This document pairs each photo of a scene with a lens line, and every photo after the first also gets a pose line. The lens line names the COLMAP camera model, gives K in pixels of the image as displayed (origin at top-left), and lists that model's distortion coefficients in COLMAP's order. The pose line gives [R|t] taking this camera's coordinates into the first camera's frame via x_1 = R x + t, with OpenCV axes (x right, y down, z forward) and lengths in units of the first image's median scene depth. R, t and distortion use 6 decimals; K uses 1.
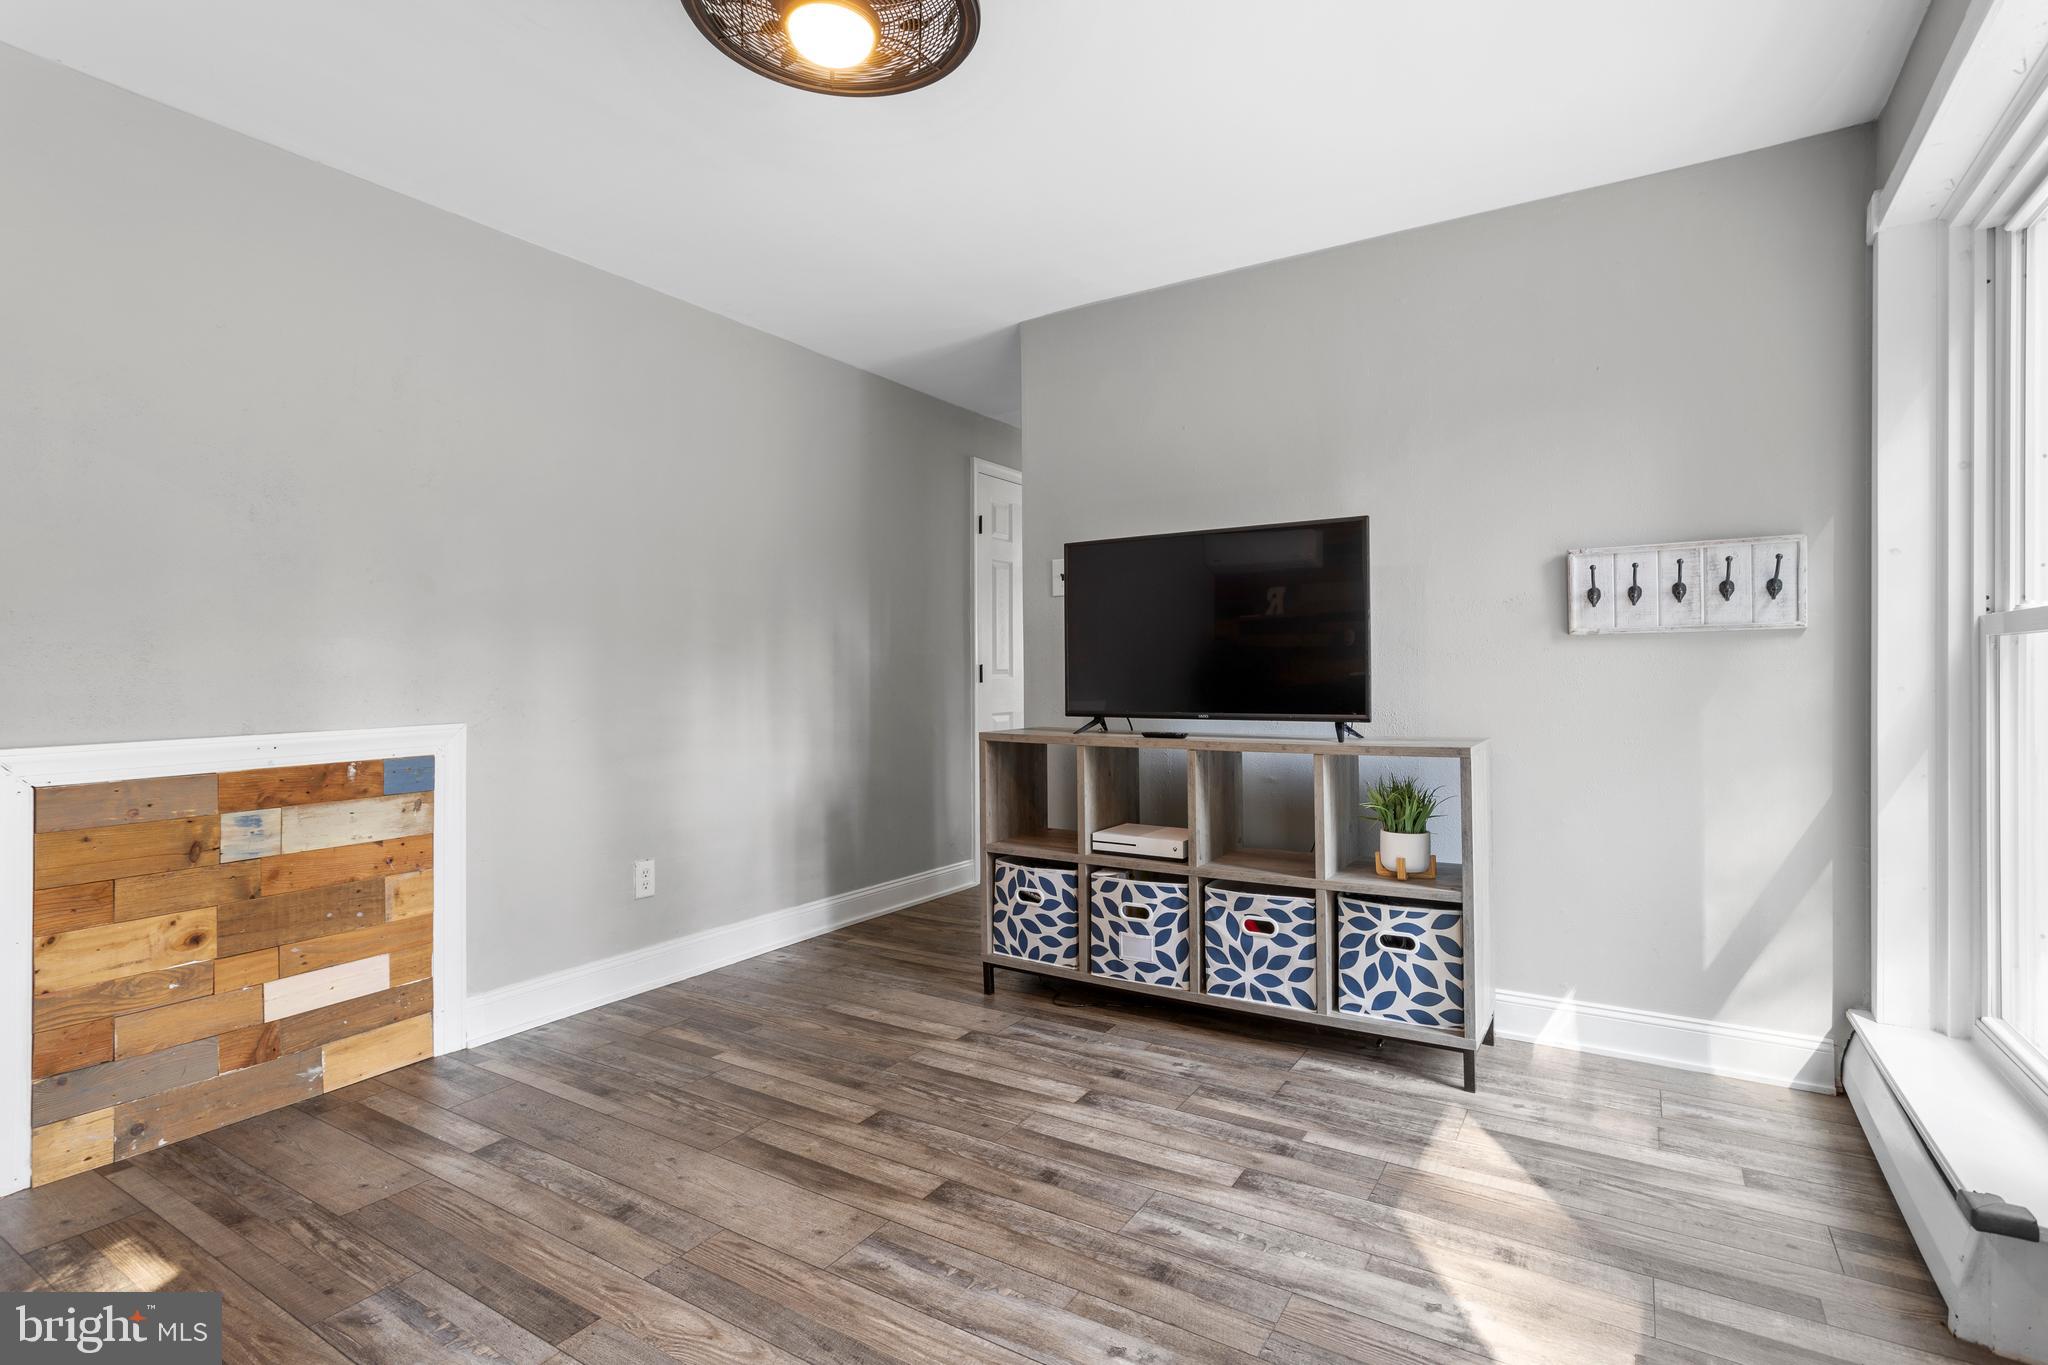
lens RADIAL K [[999.1, 0, 1023.4], [0, 999.1, 660.1], [0, 0, 1]] dist [-0.029369, 0.021711]
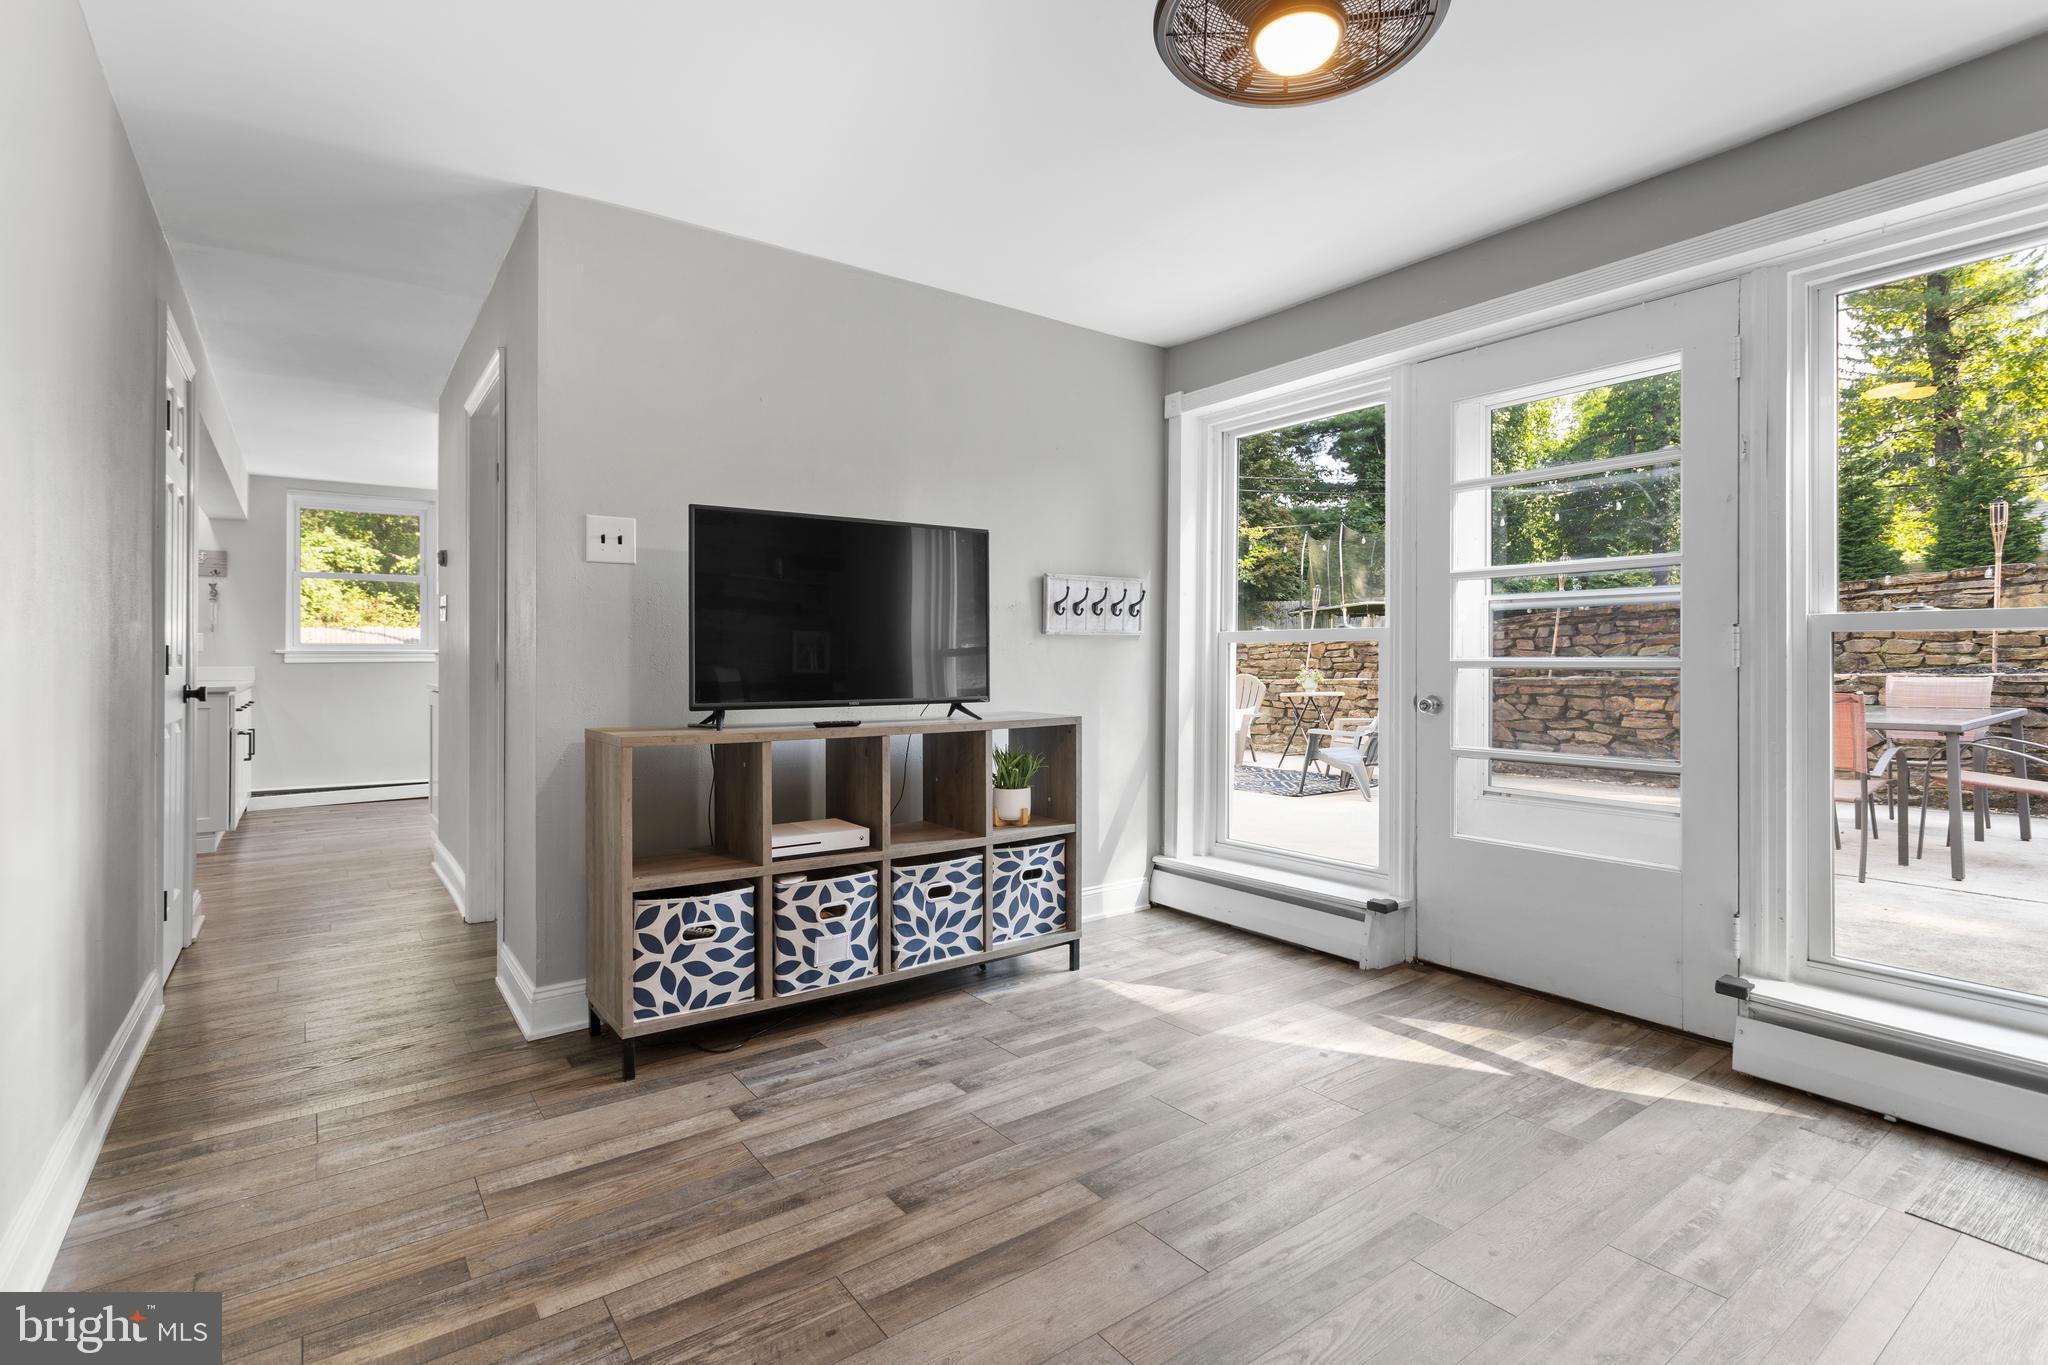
lens RADIAL K [[965.5, 0, 1055.3], [0, 965.5, 661.0], [0, 0, 1]] dist [-0.004153, -0.000231]
pose [[0.351648, 0.004432, 0.936122, -0.700934], [-0.014703, 0.999892, 0.000789, 0.010672], [-0.936017, -0.014042, 0.351675, 0.500764]]
